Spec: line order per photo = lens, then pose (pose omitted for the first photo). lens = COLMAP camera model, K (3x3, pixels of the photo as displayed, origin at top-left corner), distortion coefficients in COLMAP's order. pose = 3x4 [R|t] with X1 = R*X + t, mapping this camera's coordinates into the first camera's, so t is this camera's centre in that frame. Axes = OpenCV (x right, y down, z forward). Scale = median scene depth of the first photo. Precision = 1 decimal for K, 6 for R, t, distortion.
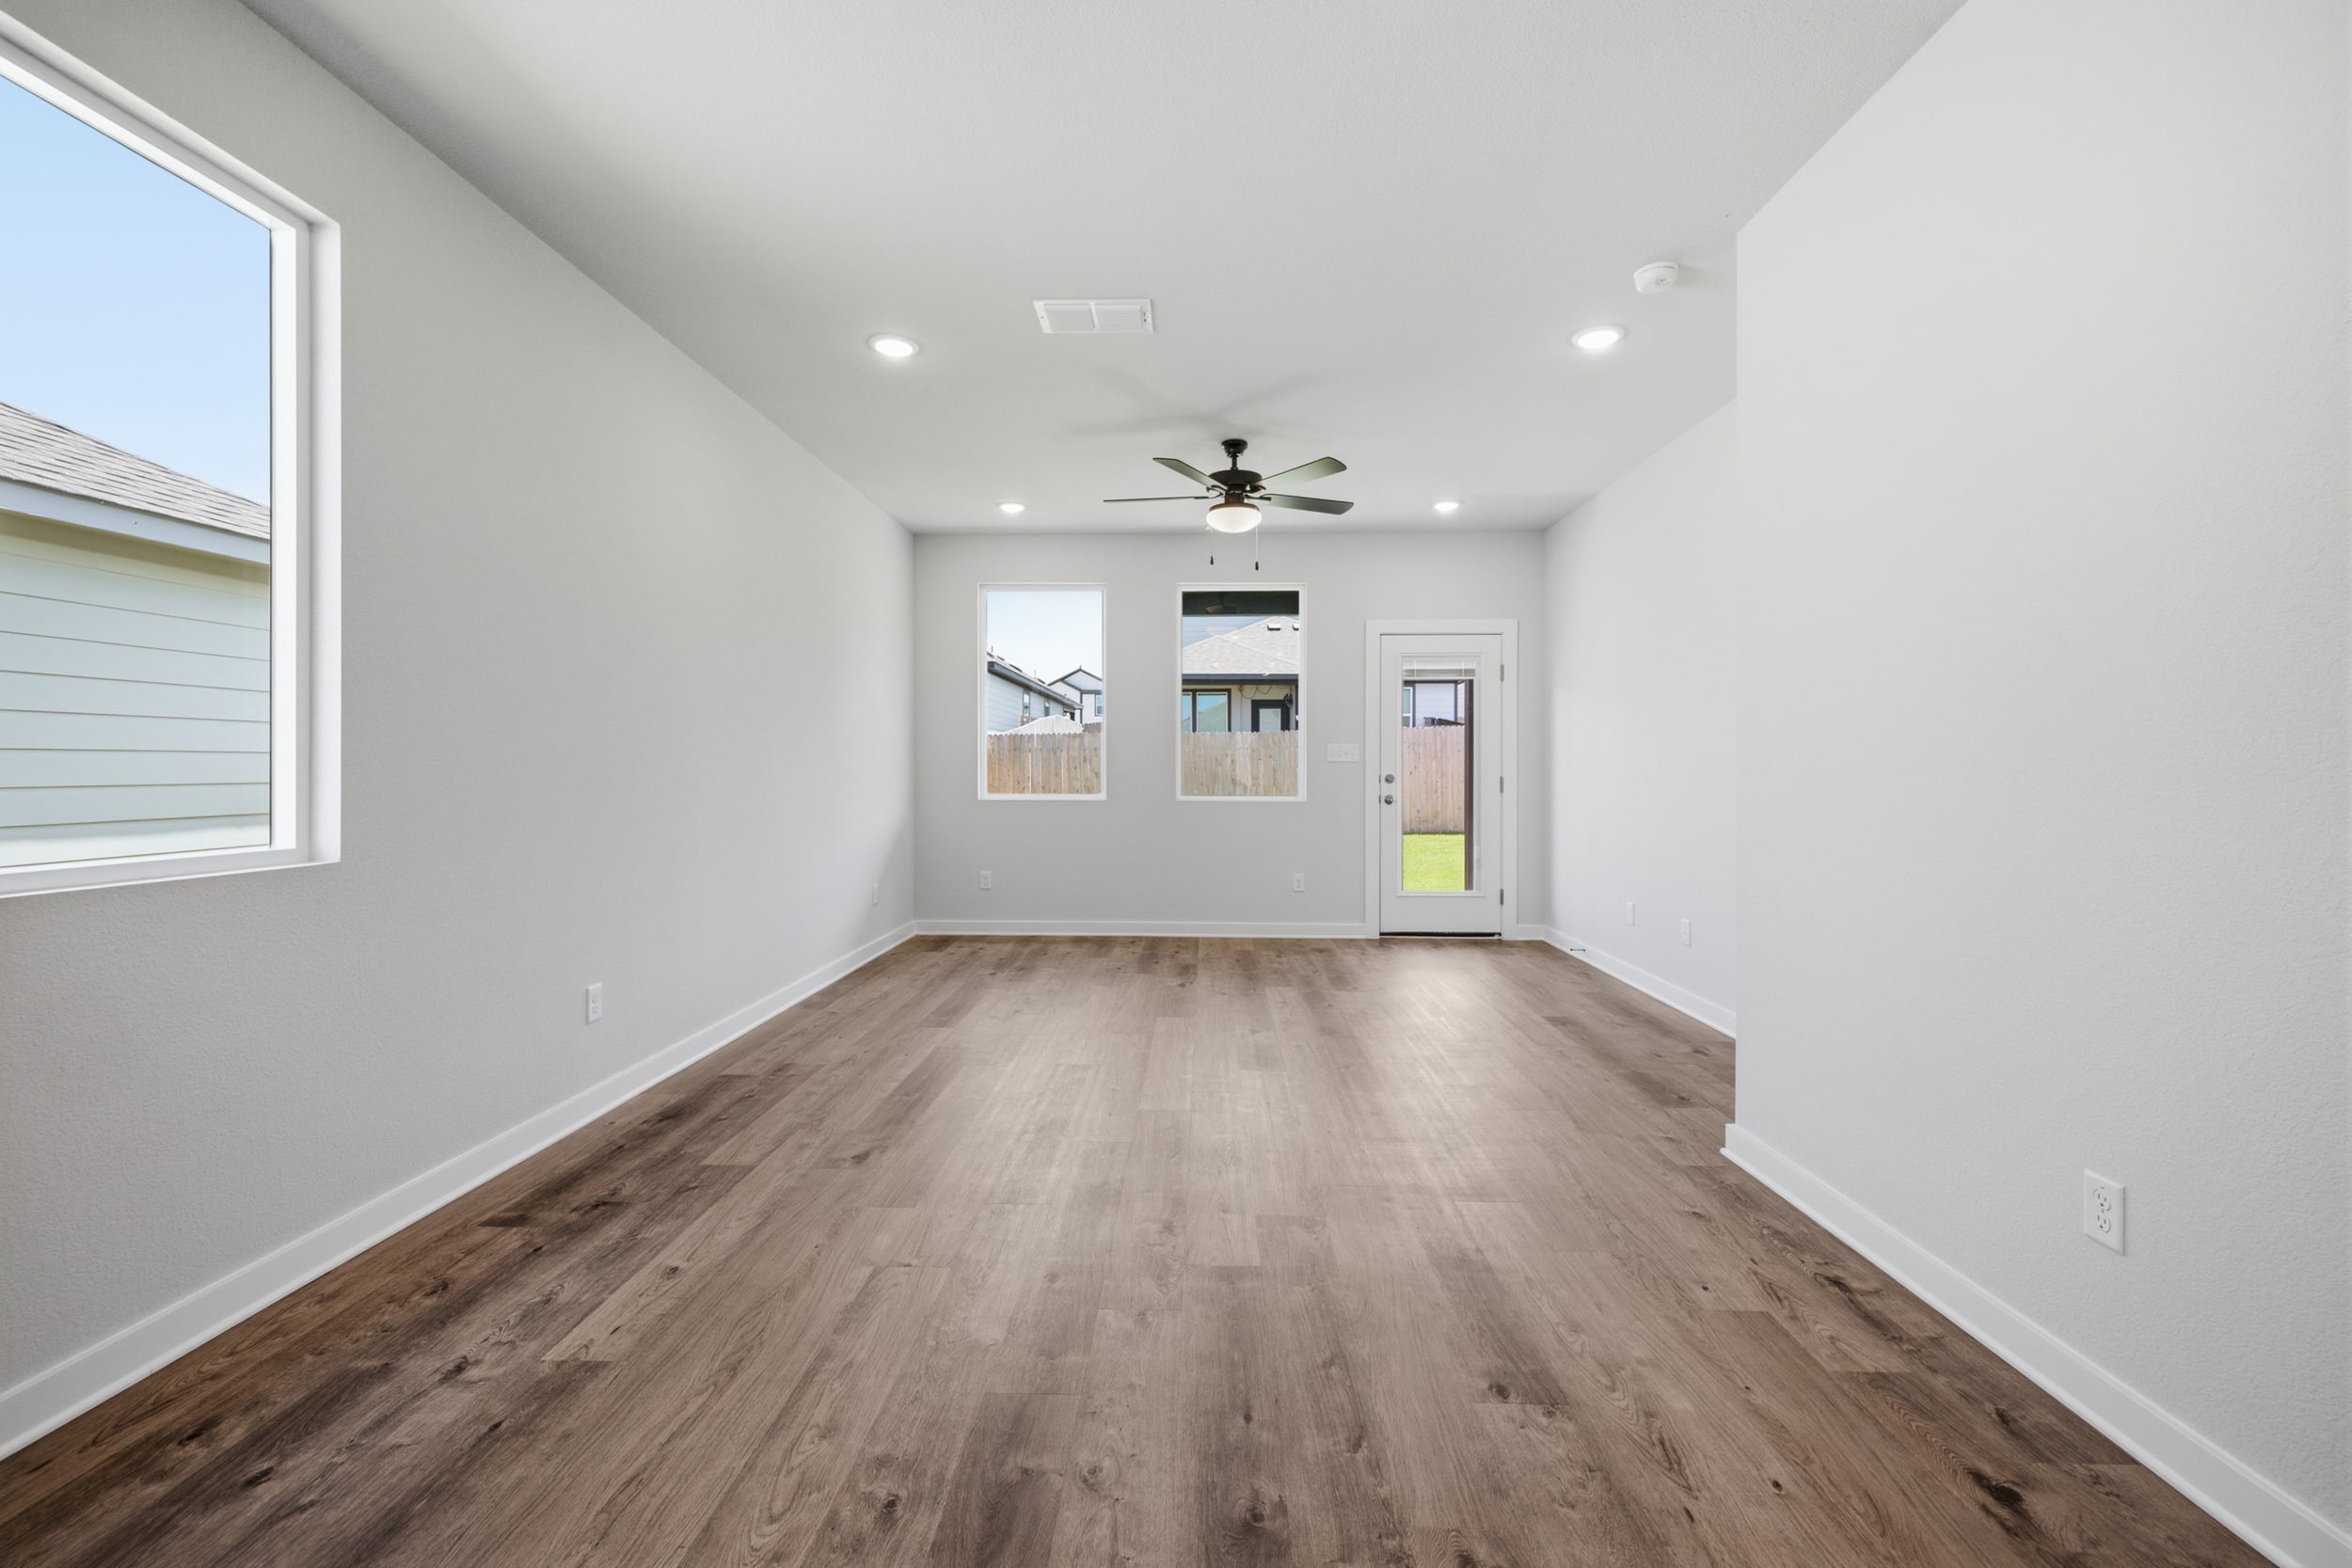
lens RADIAL K [[982.0, 0, 1166.6], [0, 982.0, 765.8], [0, 0, 1]] dist [0.000176, -0.000054]
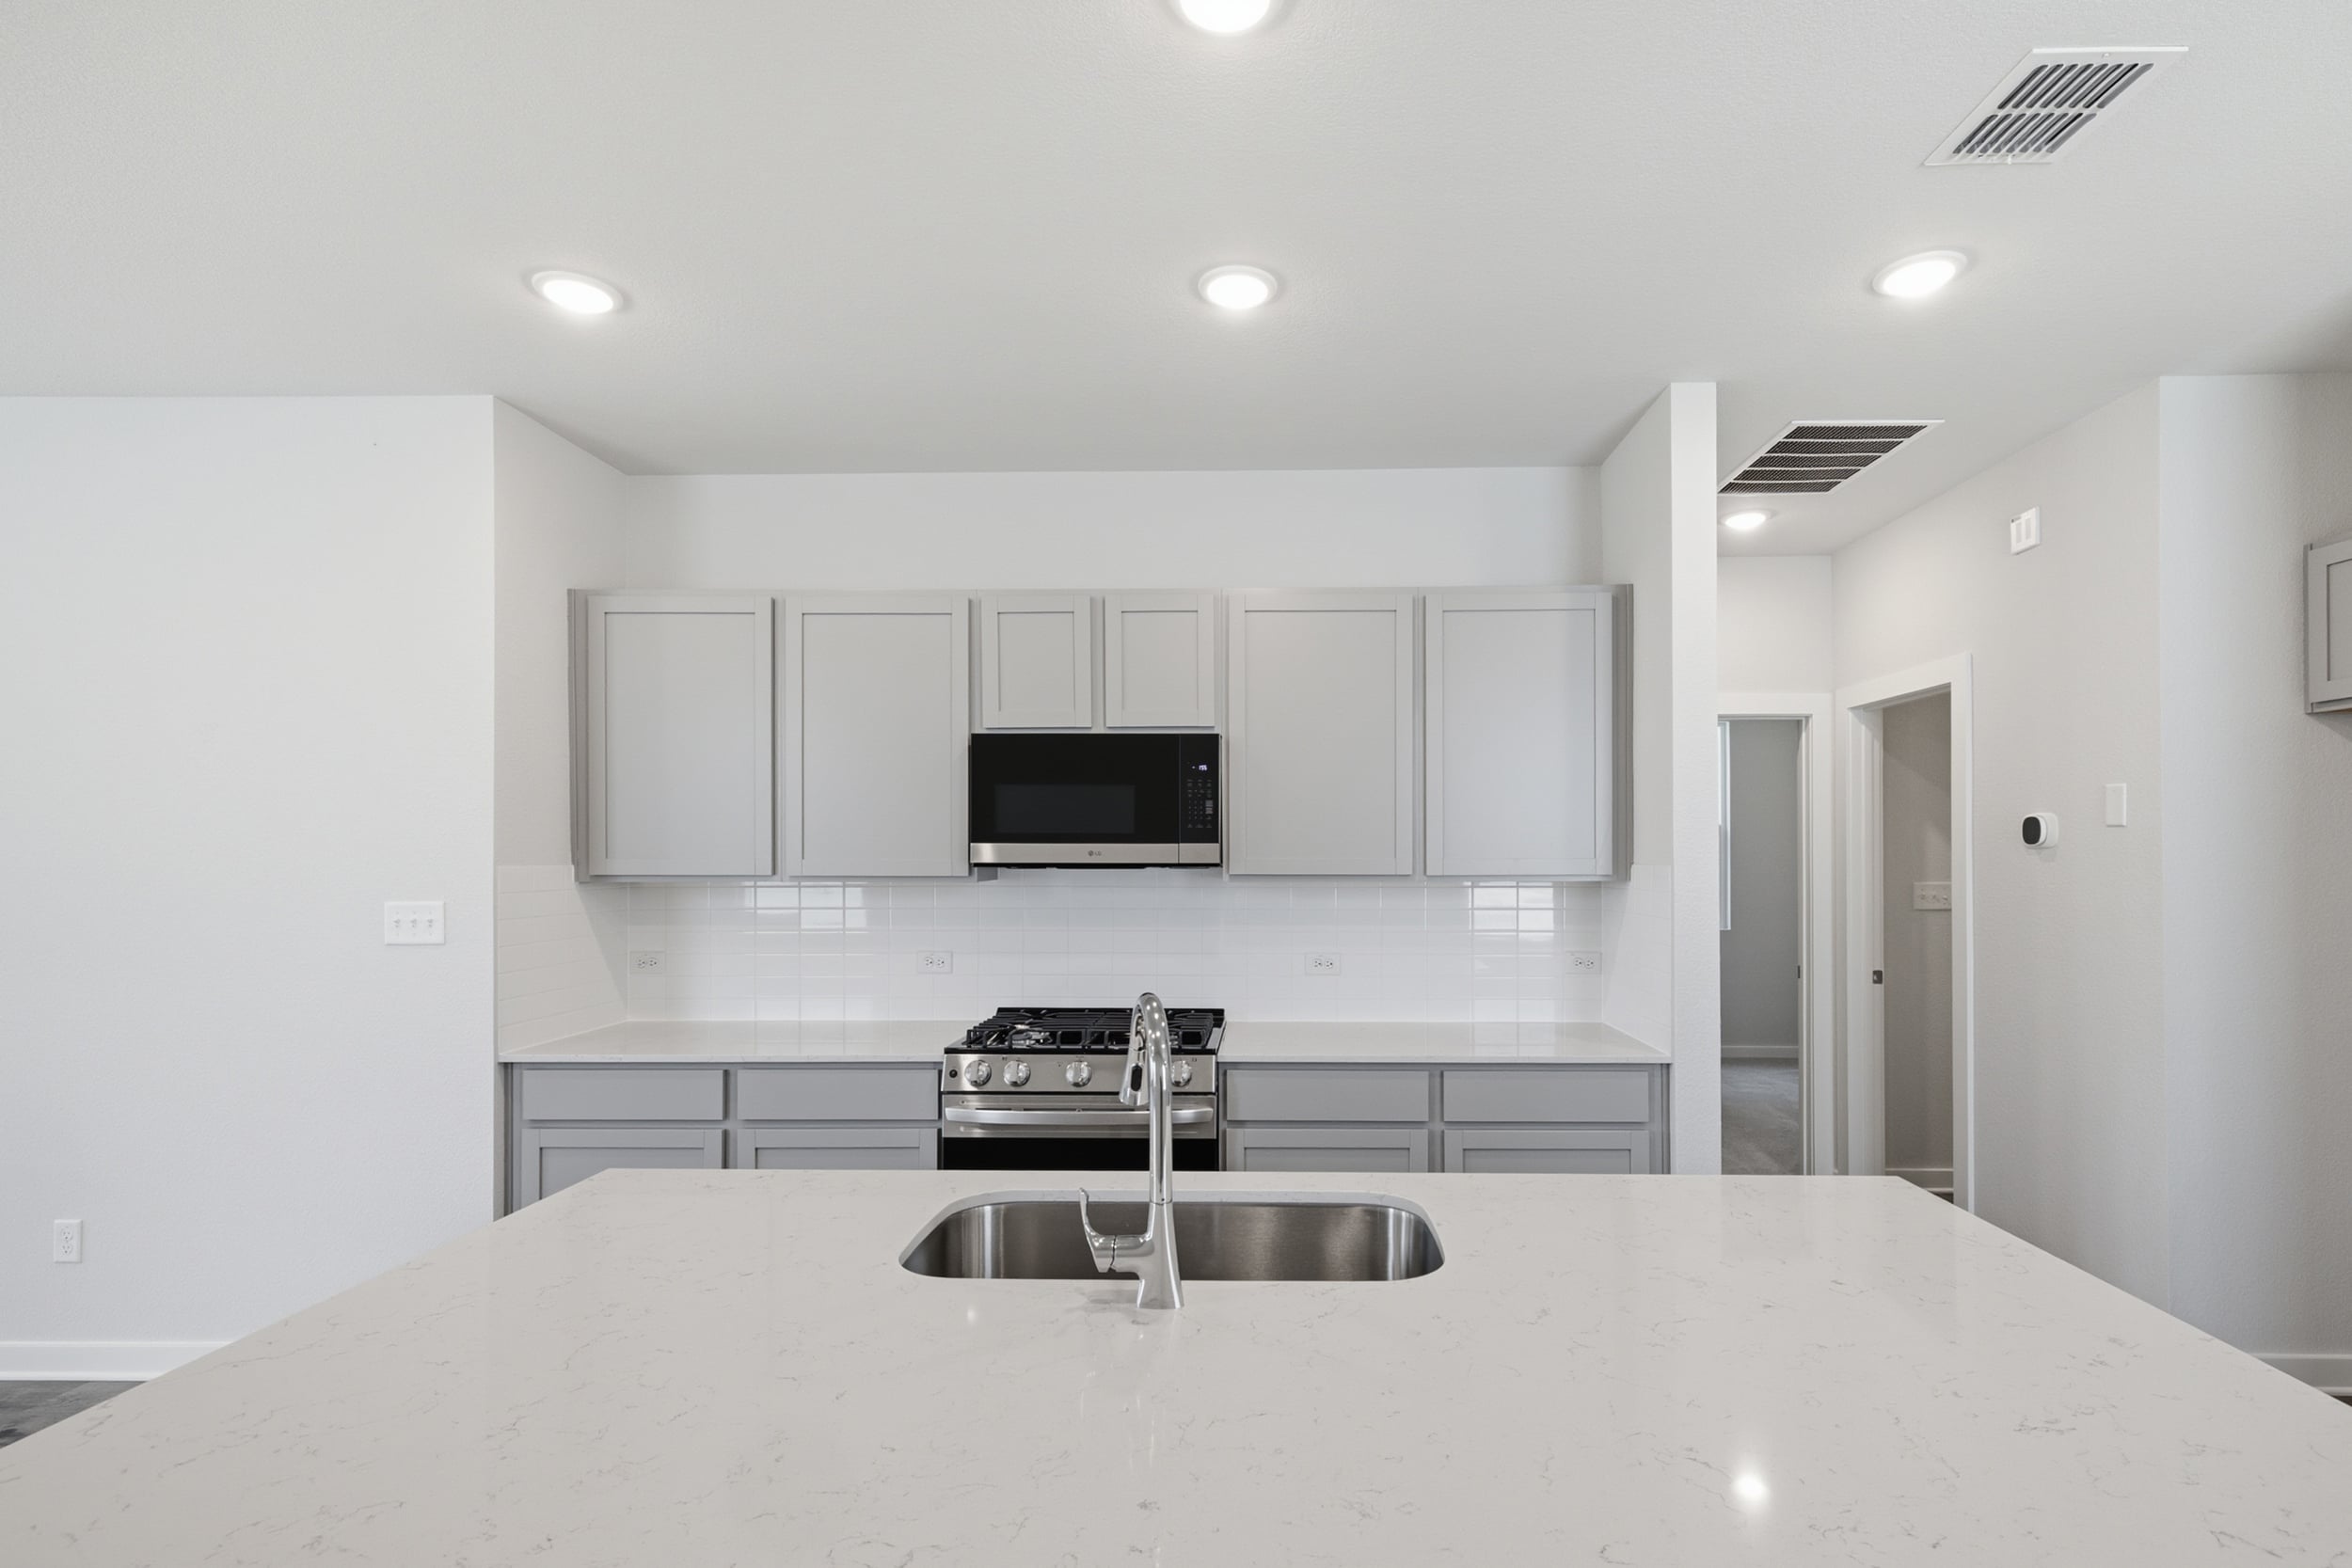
lens RADIAL K [[1163.5, 0, 1225.5], [0, 1163.5, 842.9], [0, 0, 1]] dist [0.006178, 0.000560]
pose [[-0.021638, 0.006332, 0.999746, -0.257220], [0.001355, 0.999979, -0.006304, -0.045681], [-0.999765, 0.001218, -0.021646, -0.216686]]
